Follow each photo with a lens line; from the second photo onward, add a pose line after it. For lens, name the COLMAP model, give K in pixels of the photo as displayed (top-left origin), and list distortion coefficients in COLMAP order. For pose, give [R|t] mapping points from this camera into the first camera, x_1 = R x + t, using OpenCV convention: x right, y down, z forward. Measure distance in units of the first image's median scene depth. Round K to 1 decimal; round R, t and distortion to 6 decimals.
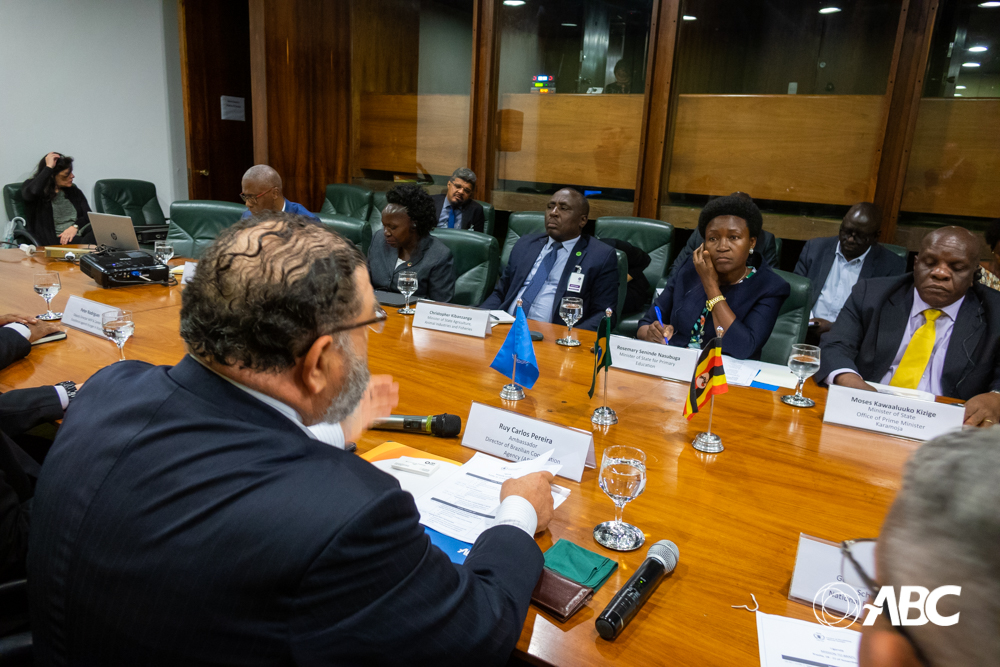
lens RADIAL K [[678.4, 0, 500.0], [0, 678.4, 333.5], [0, 0, 1]] dist [-0.000652, 0.000010]
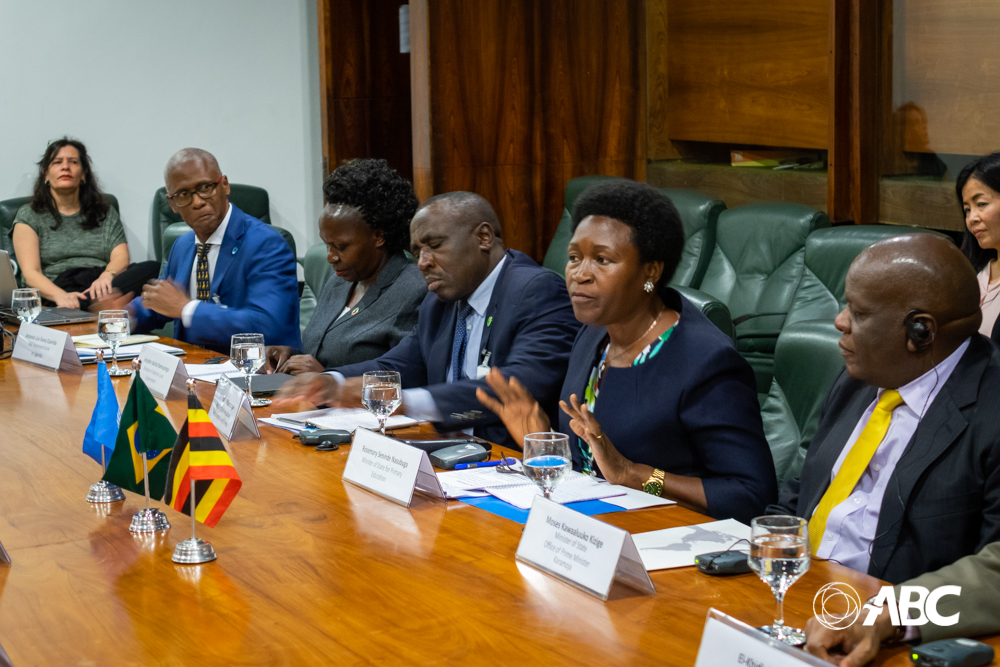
lens RADIAL K [[2048.9, 0, 500.0], [0, 2048.9, 333.5], [0, 0, 1]] dist [0.027358, -0.216755]
pose [[0.852464, 0.004666, -0.522764, 0.419917], [-0.076241, 0.990379, -0.115484, 0.043069], [0.517196, 0.138302, 0.844619, -0.161329]]
